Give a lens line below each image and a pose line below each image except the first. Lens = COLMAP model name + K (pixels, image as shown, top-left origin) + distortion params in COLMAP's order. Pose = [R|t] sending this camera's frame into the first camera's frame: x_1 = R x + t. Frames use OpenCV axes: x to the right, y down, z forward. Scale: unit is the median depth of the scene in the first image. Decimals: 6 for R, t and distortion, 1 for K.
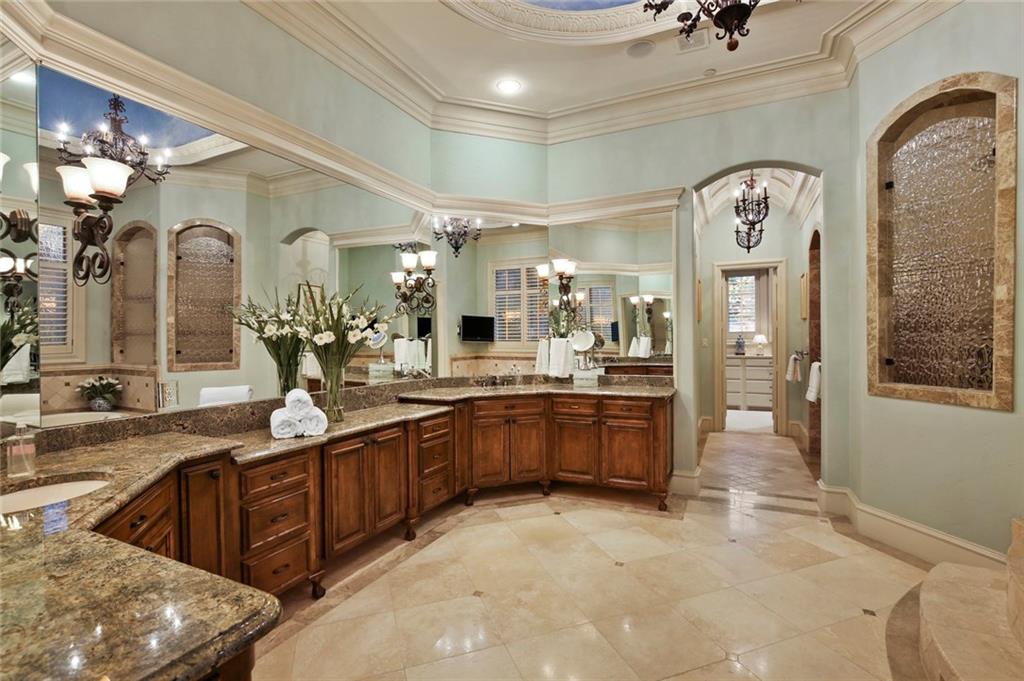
lens RADIAL K [[469.2, 0, 511.3], [0, 469.2, 346.2], [0, 0, 1]] dist [0.014264, -0.000018]
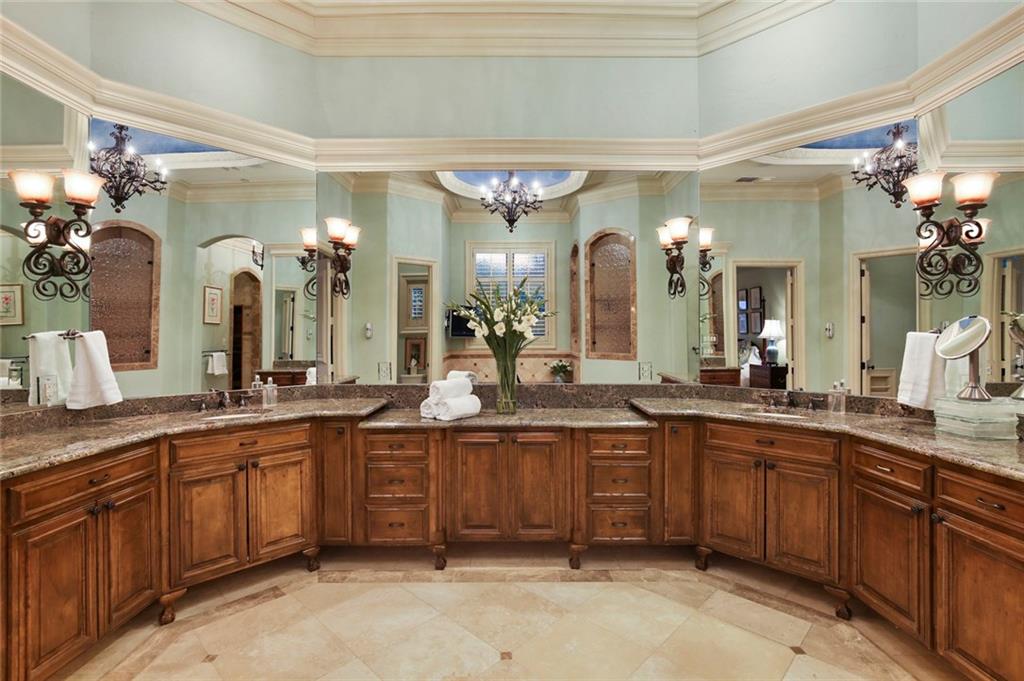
lens RADIAL K [[470.9, 0, 515.6], [0, 470.9, 337.5], [0, 0, 1]] dist [-0.003307, -0.000057]
pose [[0.444200, 0.012213, -0.895844, 0.447732], [-0.014978, 0.999869, 0.006205, -0.008937], [0.895802, 0.010661, 0.444325, 0.466897]]
